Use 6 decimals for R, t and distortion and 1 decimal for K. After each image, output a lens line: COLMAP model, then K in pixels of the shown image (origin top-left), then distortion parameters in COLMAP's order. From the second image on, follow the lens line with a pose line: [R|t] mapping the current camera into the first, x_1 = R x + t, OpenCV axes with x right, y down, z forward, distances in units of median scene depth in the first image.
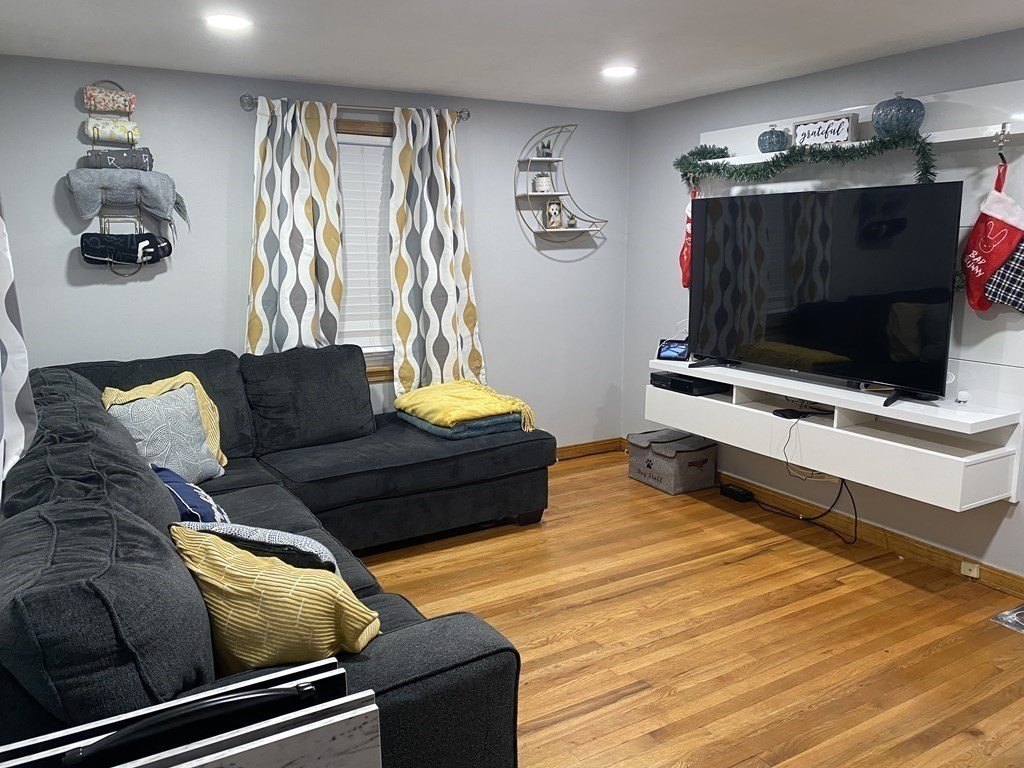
lens RADIAL K [[789.1, 0, 510.4], [0, 789.1, 387.9], [0, 0, 1]] dist [0.070390, -0.010389]
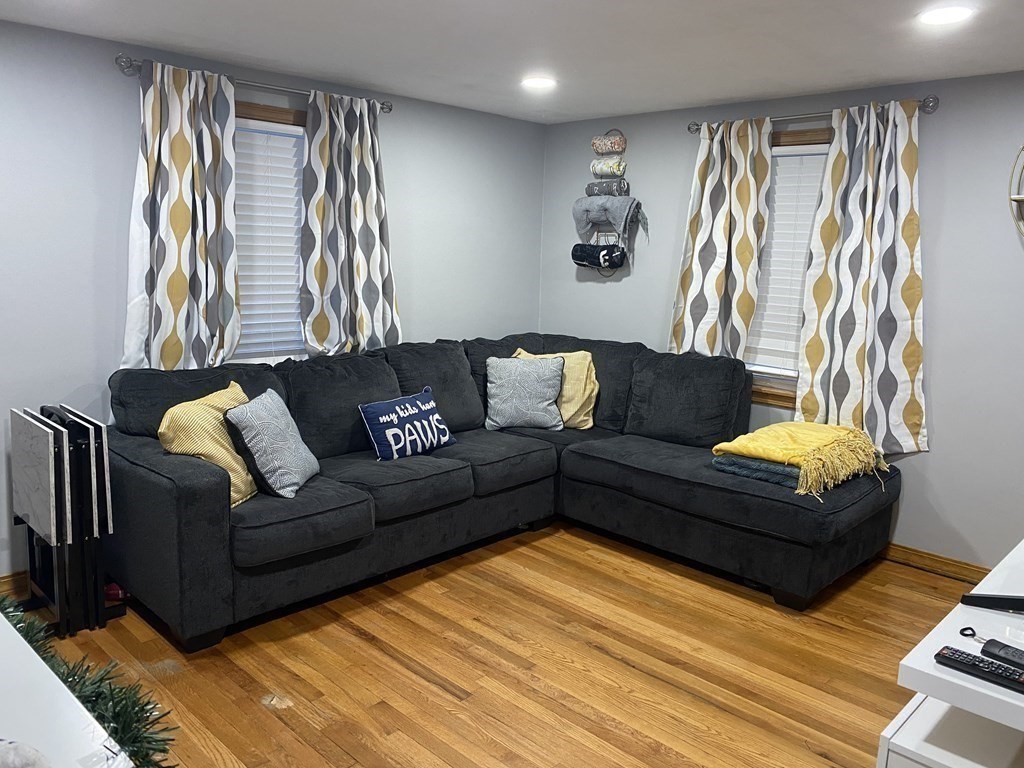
lens RADIAL K [[789.1, 0, 511.1], [0, 789.1, 381.2], [0, 0, 1]] dist [0.070390, -0.010389]
pose [[0.267470, 0.178347, -0.946917, 0.696497], [-0.214710, 0.969045, 0.121867, -0.091880], [0.939340, 0.170717, 0.297483, 0.461500]]
